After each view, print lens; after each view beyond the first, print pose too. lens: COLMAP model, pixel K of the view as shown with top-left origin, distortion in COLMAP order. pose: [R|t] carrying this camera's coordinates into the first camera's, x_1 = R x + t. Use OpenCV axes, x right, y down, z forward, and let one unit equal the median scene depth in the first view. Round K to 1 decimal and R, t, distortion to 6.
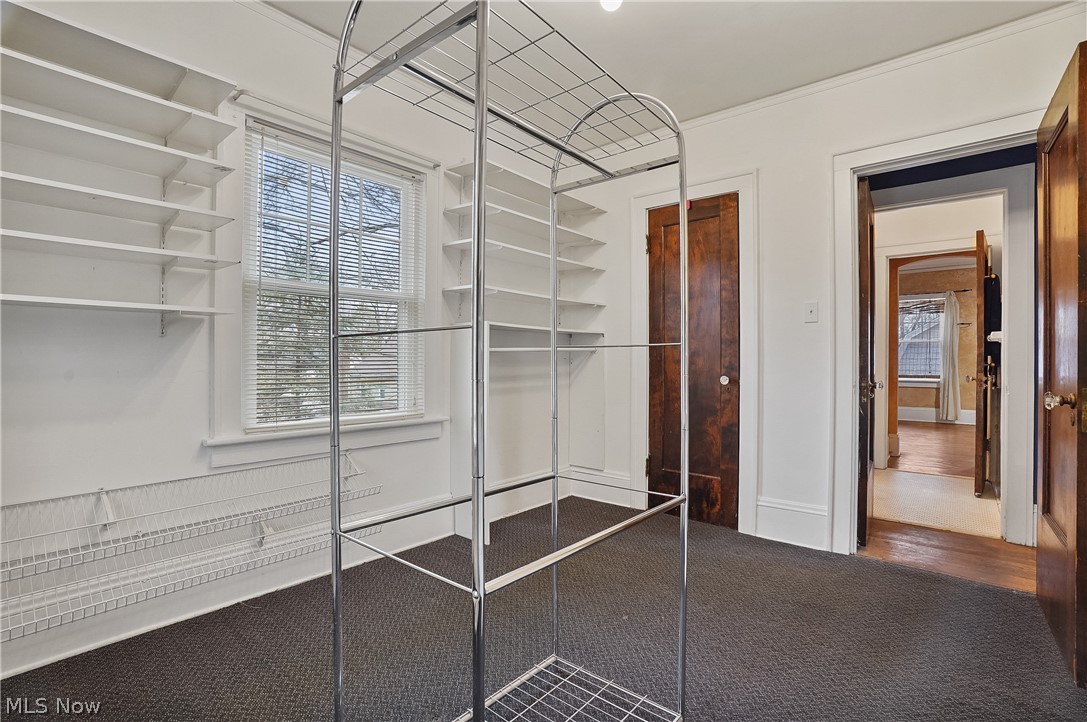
lens RADIAL K [[496.7, 0, 543.7], [0, 496.7, 367.9], [0, 0, 1]] dist [-0.057772, 0.031305]
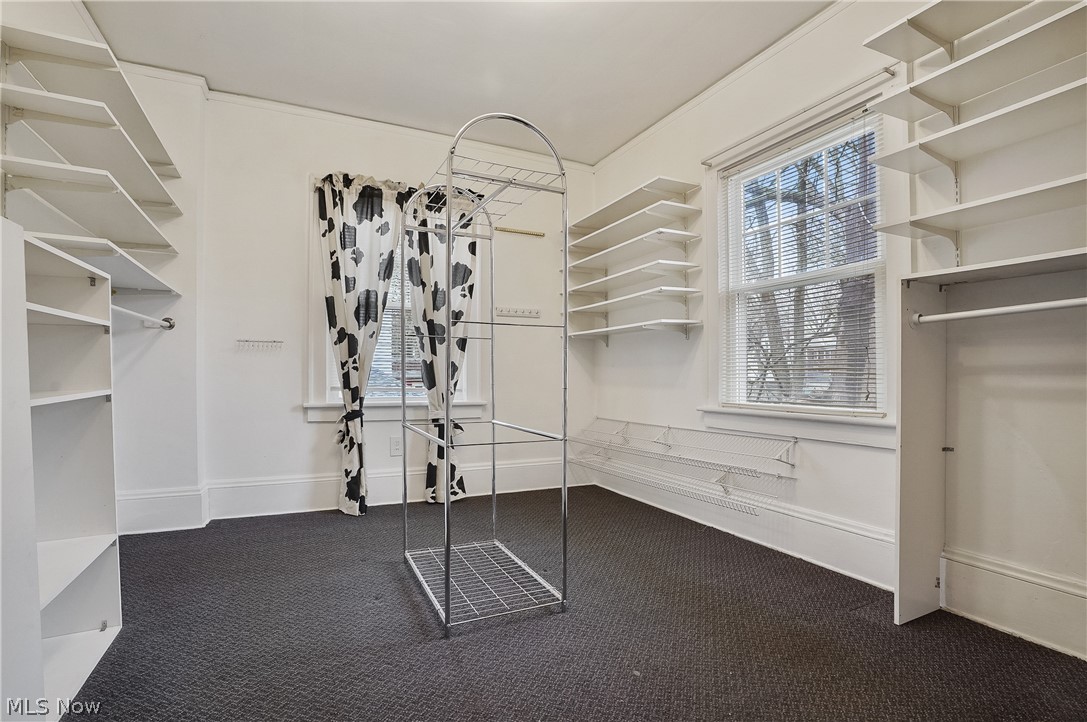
lens RADIAL K [[496.7, 0, 543.7], [0, 496.7, 367.9], [0, 0, 1]] dist [-0.057772, 0.031305]
pose [[-0.366279, 0.001881, -0.930503, 0.879517], [-0.007626, 0.999958, 0.005023, 0.026991], [0.930474, 0.008936, -0.366249, 1.077950]]
